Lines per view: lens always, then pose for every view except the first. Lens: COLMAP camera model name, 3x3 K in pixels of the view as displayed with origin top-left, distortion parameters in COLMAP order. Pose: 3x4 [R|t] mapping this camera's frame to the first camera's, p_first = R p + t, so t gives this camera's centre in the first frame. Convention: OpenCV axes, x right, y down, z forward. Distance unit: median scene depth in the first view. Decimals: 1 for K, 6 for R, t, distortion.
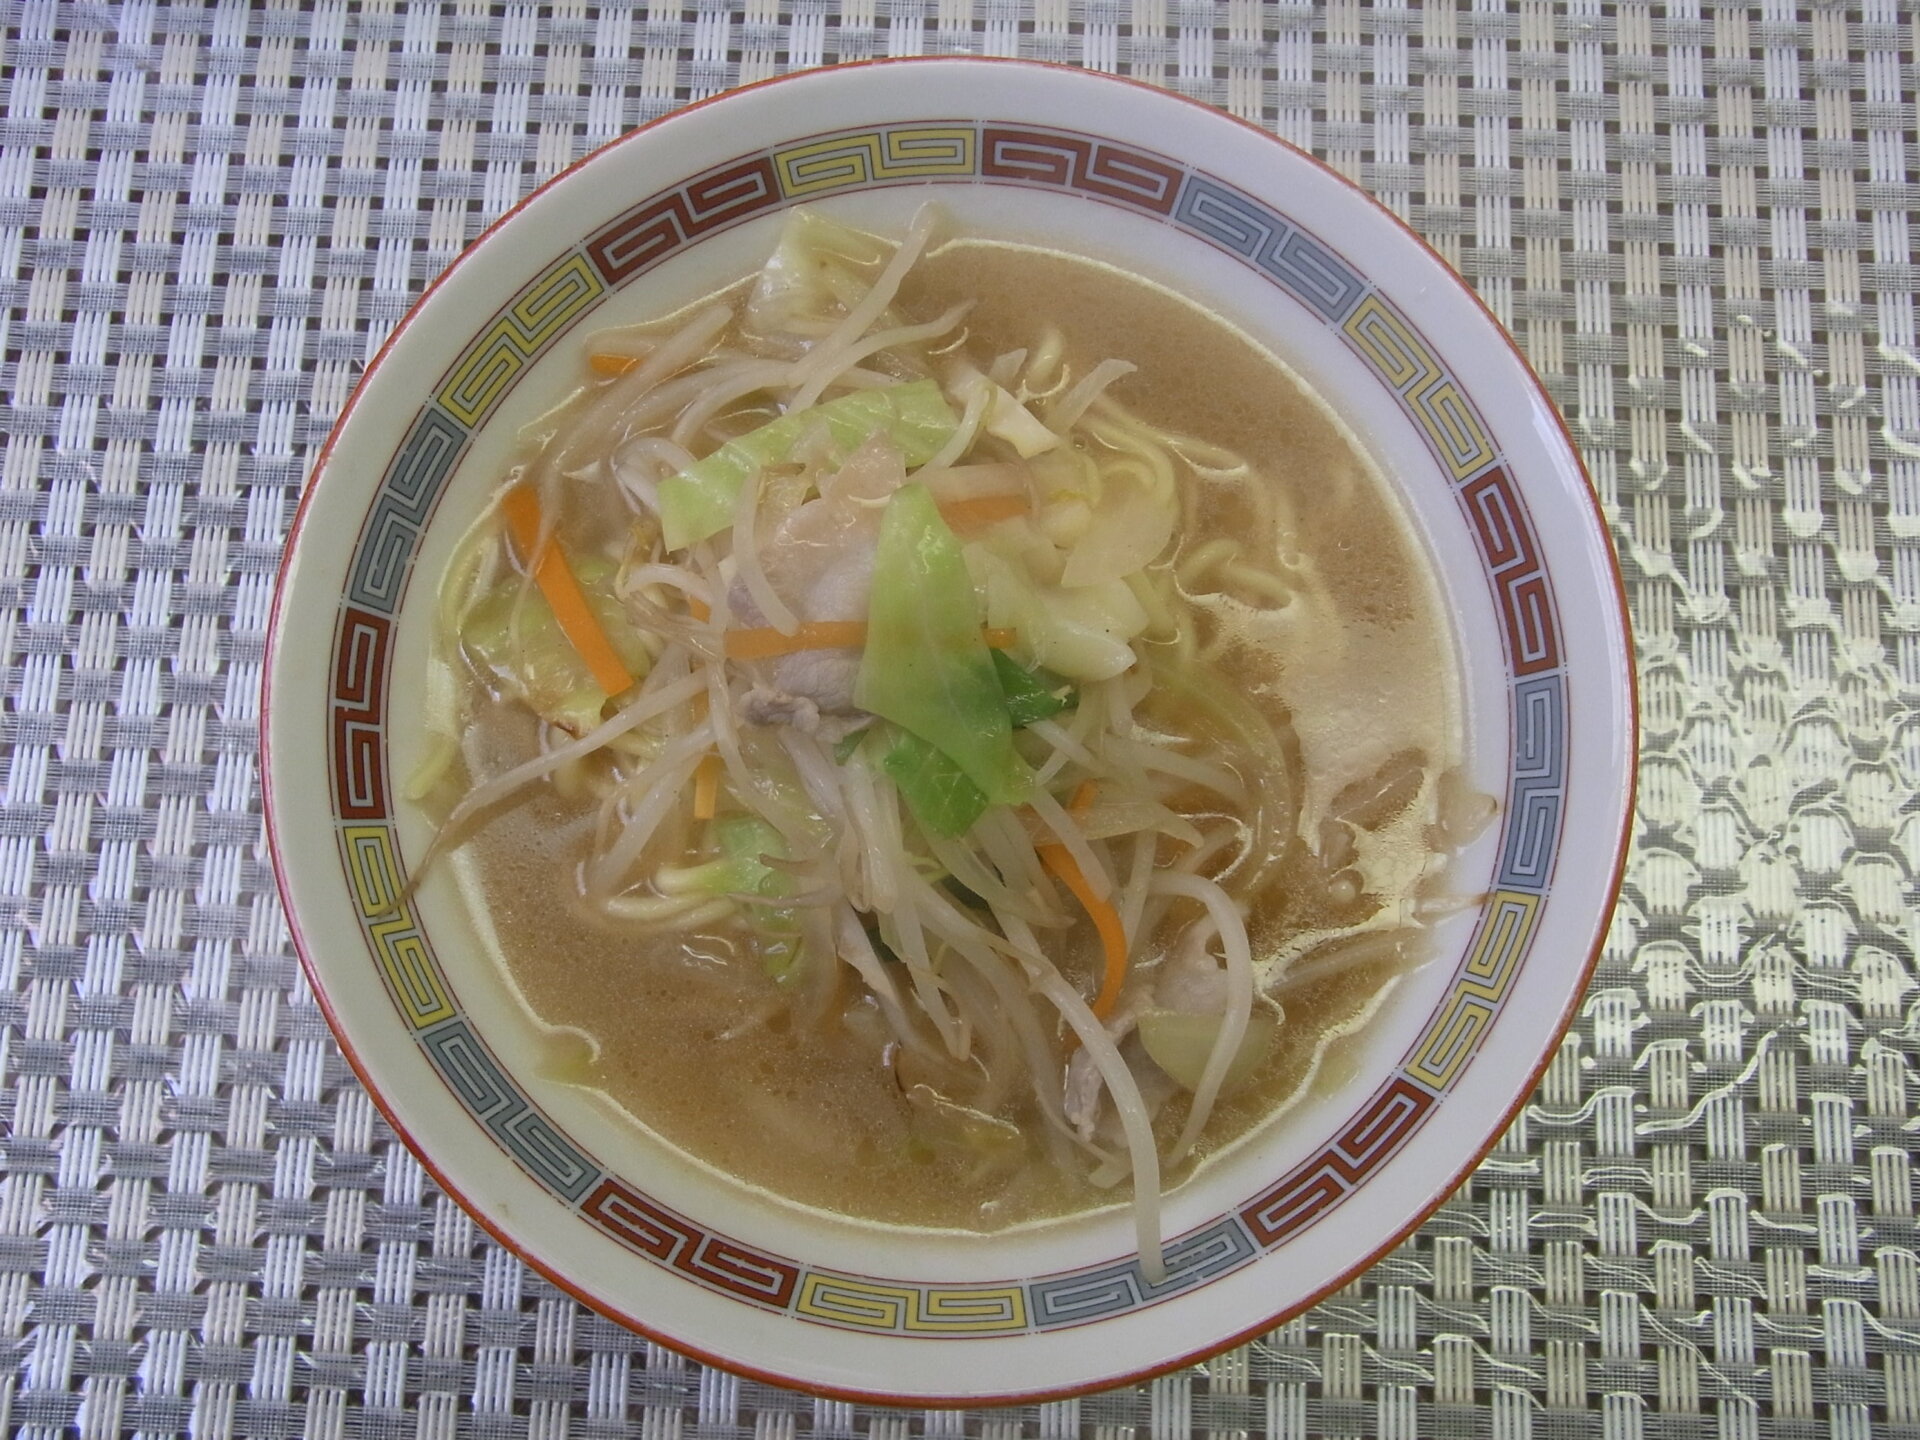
lens RADIAL K [[2074.0, 0, 960.0], [0, 2074.0, 720.0], [0, 0, 1]] dist [-0.056660, -0.000432]
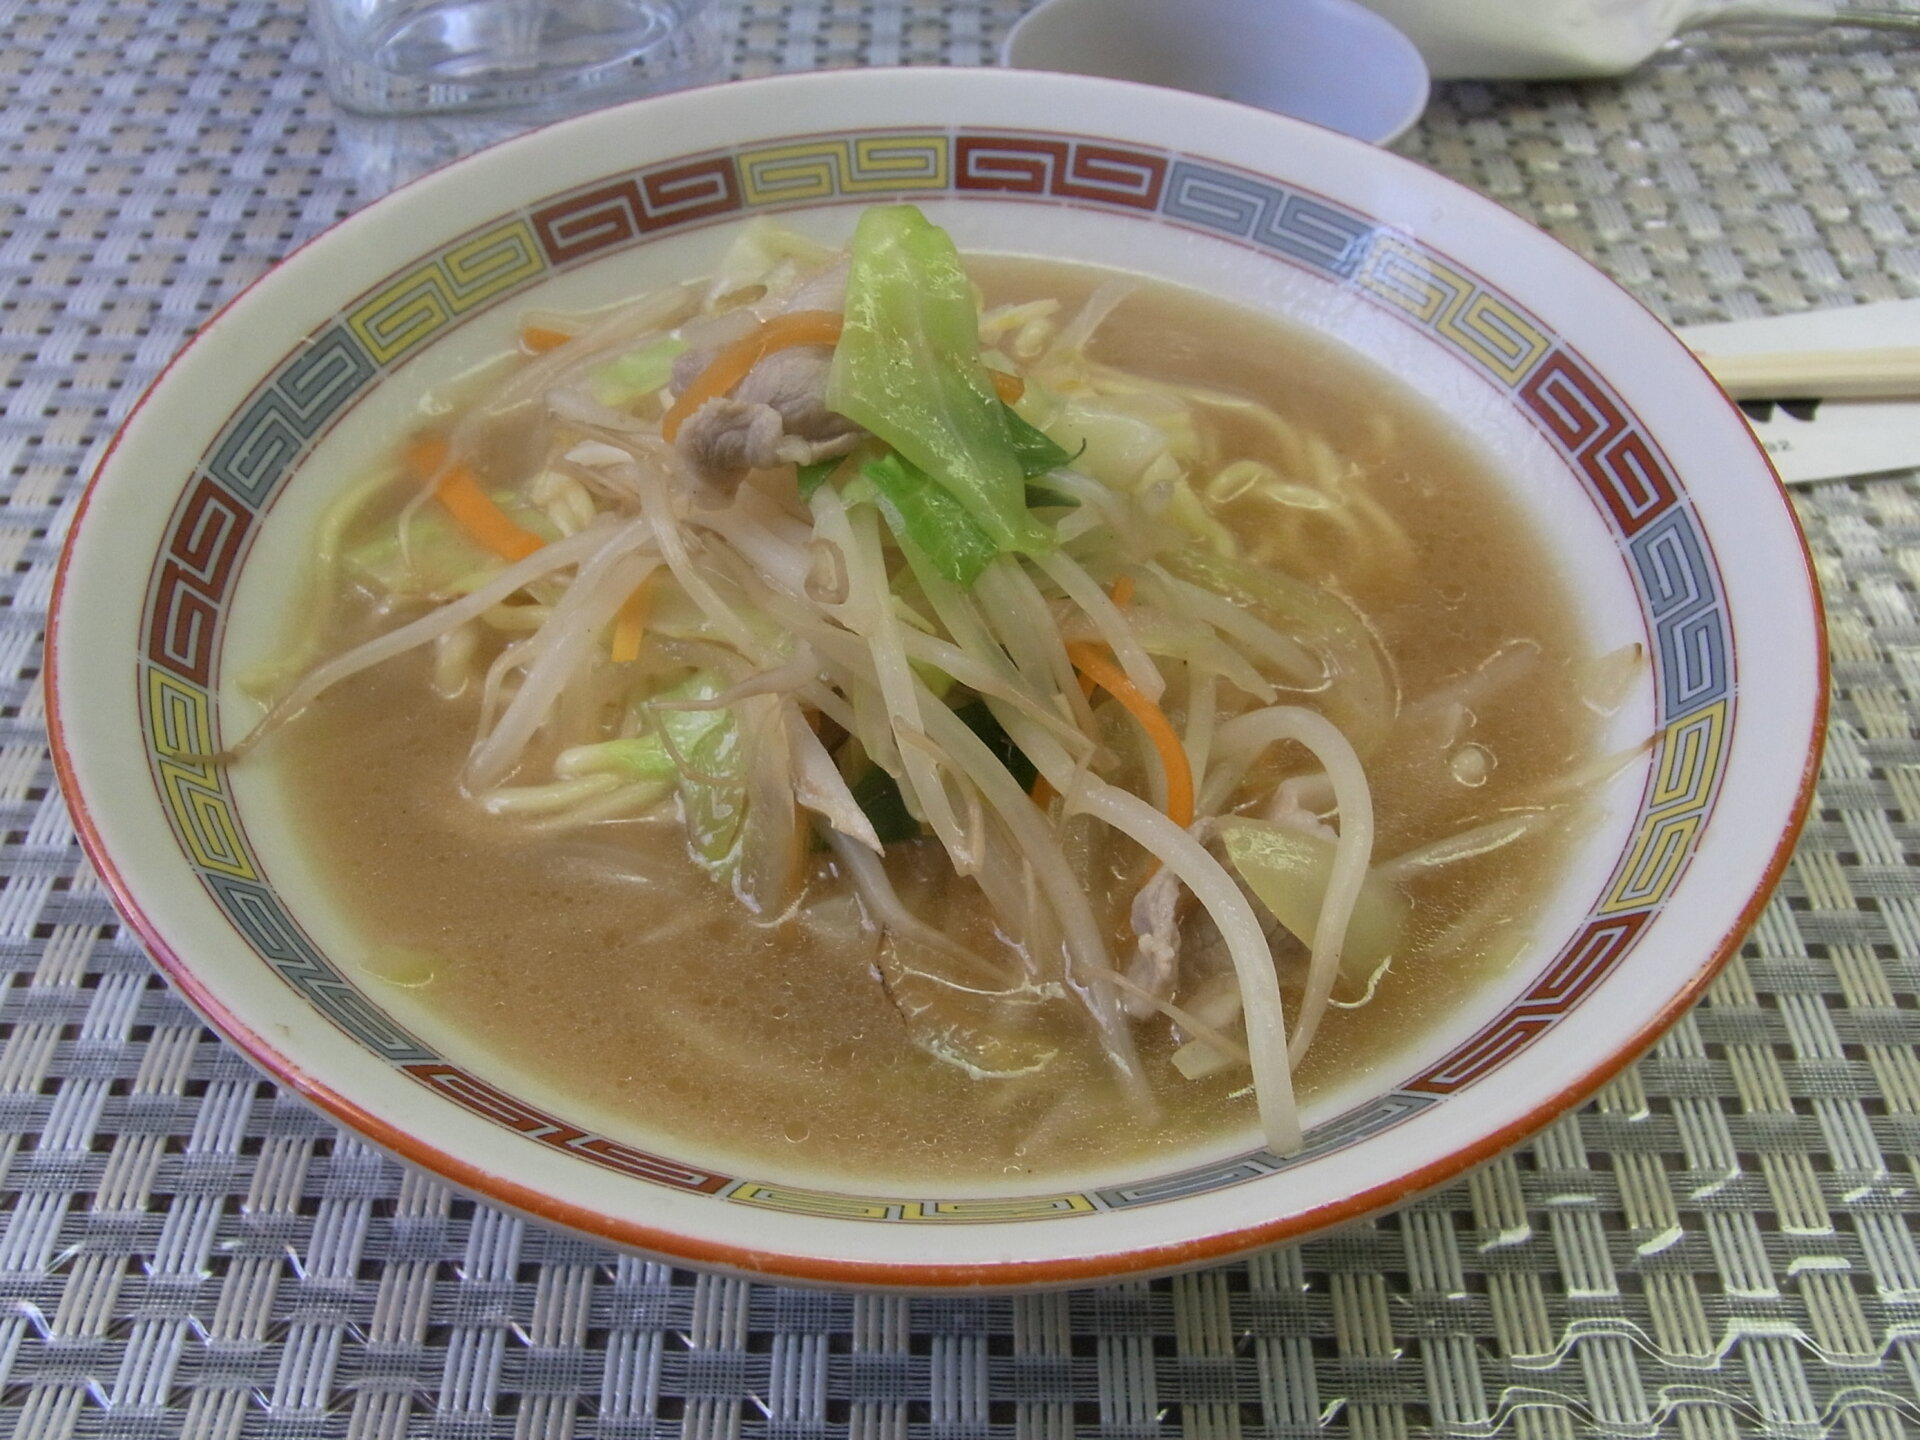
lens RADIAL K [[2074.0, 0, 960.0], [0, 2074.0, 720.0], [0, 0, 1]] dist [-0.056660, -0.000432]
pose [[0.999147, -0.019644, 0.036328, -0.027084], [0.036831, 0.821779, -0.568615, 0.484678], [-0.018683, 0.569468, 0.821801, 0.364978]]
